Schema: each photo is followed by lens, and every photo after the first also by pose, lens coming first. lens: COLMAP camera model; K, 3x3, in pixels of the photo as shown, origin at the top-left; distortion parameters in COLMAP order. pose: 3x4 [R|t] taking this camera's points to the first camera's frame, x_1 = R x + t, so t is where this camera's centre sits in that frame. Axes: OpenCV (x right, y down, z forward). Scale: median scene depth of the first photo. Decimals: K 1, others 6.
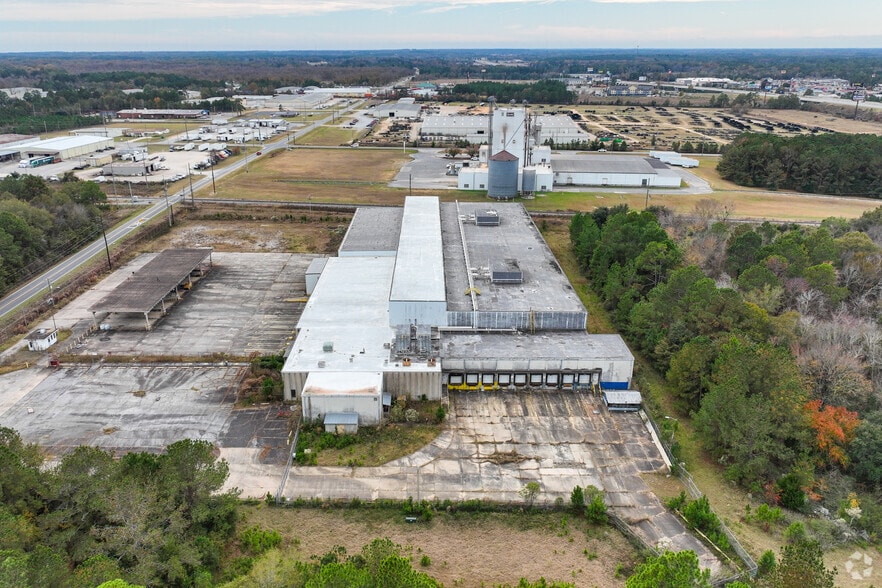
lens RADIAL K [[644.5, 0, 443.5], [0, 644.5, 293.5], [0, 0, 1]] dist [-0.003040, 0.001419]
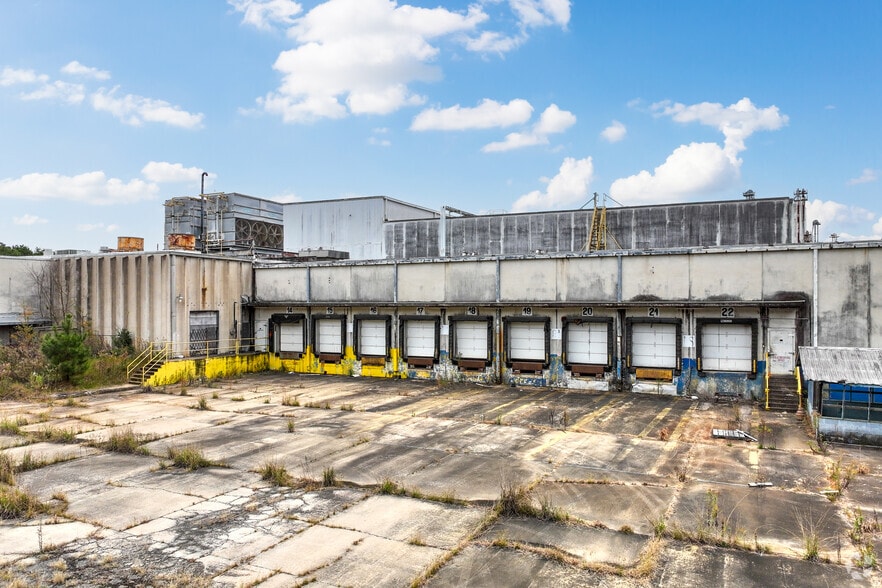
lens RADIAL K [[644.5, 0, 440.1], [0, 644.5, 298.7], [0, 0, 1]] dist [-0.003040, 0.001419]
pose [[0.891614, 0.004771, -0.452771, 0.230141], [-0.163904, 0.935534, -0.312909, 0.203214], [0.422090, 0.353205, 0.834917, 0.759914]]
